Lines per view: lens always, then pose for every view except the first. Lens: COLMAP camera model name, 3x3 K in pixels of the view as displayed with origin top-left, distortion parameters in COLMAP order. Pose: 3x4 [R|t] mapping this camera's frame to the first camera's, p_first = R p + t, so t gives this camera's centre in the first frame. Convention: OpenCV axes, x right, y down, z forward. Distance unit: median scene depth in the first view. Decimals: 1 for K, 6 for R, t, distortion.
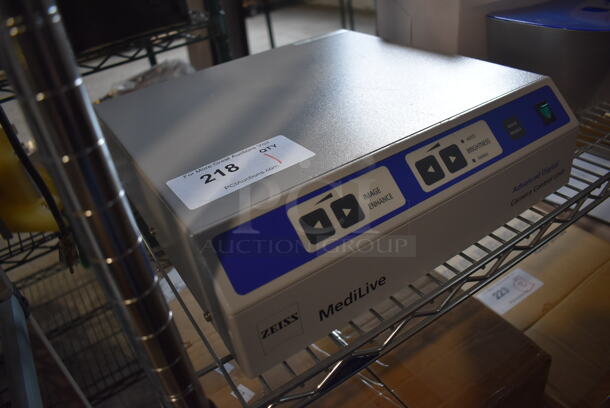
lens RADIAL K [[471.2, 0, 304.0], [0, 471.2, 202.7], [0, 0, 1]] dist [-0.106970, 0.003784]
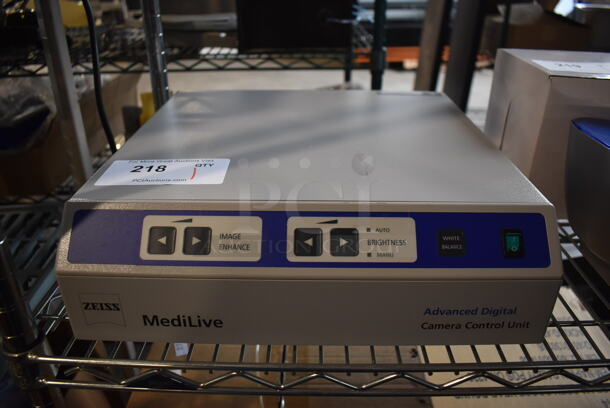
lens RADIAL K [[471.2, 0, 302.9], [0, 471.2, 200.5], [0, 0, 1]] dist [-0.106970, 0.003784]
pose [[0.825398, 0.365186, -0.430532, 0.639493], [-0.392263, 0.919431, 0.027850, -0.169018], [0.406015, 0.145895, 0.902146, 0.141278]]
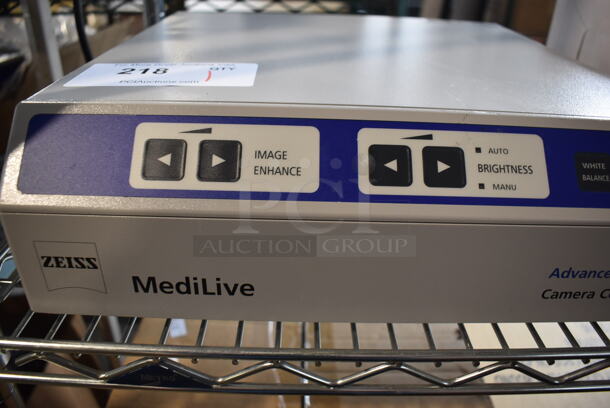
lens RADIAL K [[471.2, 0, 304.8], [0, 471.2, 204.6], [0, 0, 1]] dist [-0.106970, 0.003784]
pose [[0.832082, 0.396315, -0.388039, 0.438996], [-0.409398, 0.910850, 0.052394, -0.009600], [0.374210, 0.115266, 0.920152, 0.404535]]
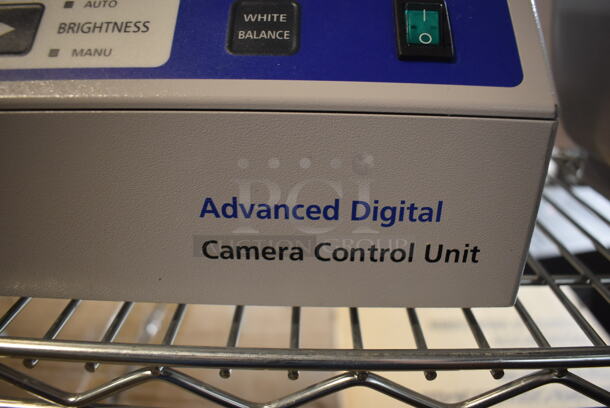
lens RADIAL K [[471.2, 0, 309.2], [0, 471.2, 202.7], [0, 0, 1]] dist [-0.106970, 0.003784]
pose [[0.833713, 0.355892, -0.422212, 0.748023], [-0.403841, 0.914441, -0.026635, -0.059027], [0.376609, 0.192712, 0.906106, 0.830938]]
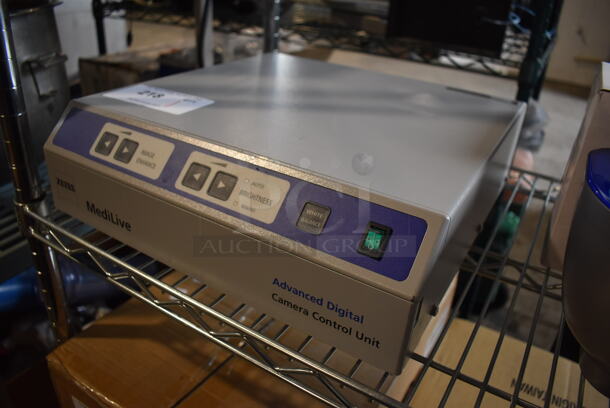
lens RADIAL K [[471.2, 0, 305.6], [0, 471.2, 204.3], [0, 0, 1]] dist [-0.106970, 0.003784]
pose [[0.420235, 0.562015, -0.712420, 1.116515], [-0.590699, 0.765411, 0.255383, -0.417380], [0.688823, 0.313505, 0.653634, 0.534793]]
